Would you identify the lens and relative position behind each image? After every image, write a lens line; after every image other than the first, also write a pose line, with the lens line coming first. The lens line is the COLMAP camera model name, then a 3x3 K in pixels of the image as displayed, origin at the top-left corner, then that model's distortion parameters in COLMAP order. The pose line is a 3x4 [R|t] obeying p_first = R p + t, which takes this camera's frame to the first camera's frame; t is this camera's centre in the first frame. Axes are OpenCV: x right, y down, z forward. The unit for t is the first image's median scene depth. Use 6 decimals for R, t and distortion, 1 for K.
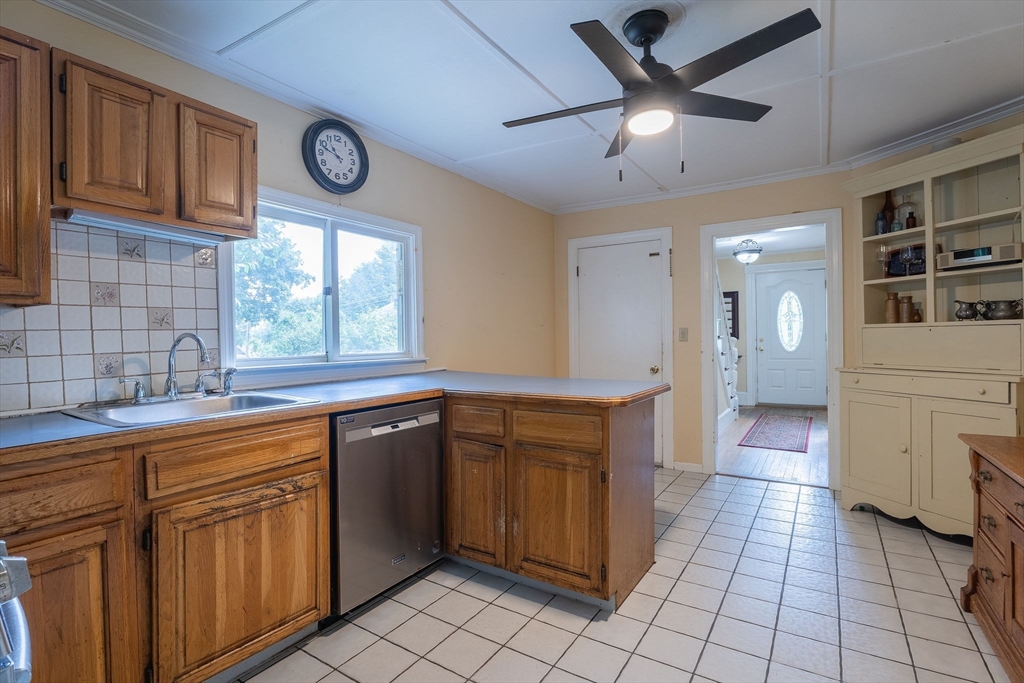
lens RADIAL K [[469.8, 0, 506.1], [0, 469.8, 334.5], [0, 0, 1]] dist [-0.000397, -0.000171]
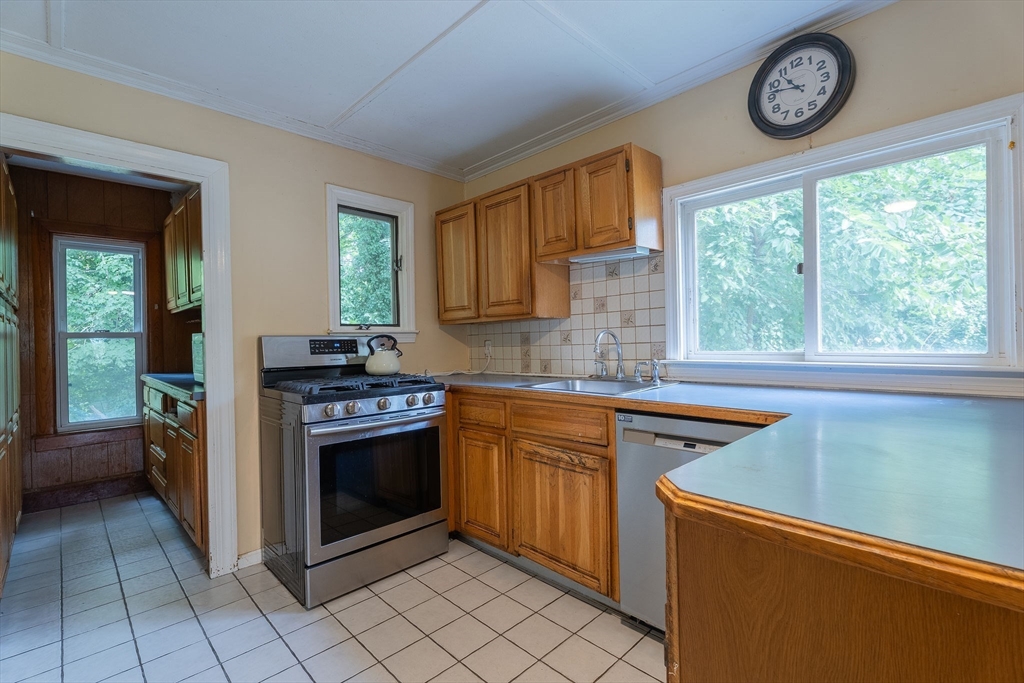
lens RADIAL K [[469.8, 0, 505.2], [0, 469.8, 341.6], [0, 0, 1]] dist [-0.000397, -0.000171]
pose [[-0.210172, 0.018471, -0.977490, 0.700631], [0.027253, 0.999544, 0.013028, 0.004013], [0.977284, -0.023901, -0.210580, 1.027110]]
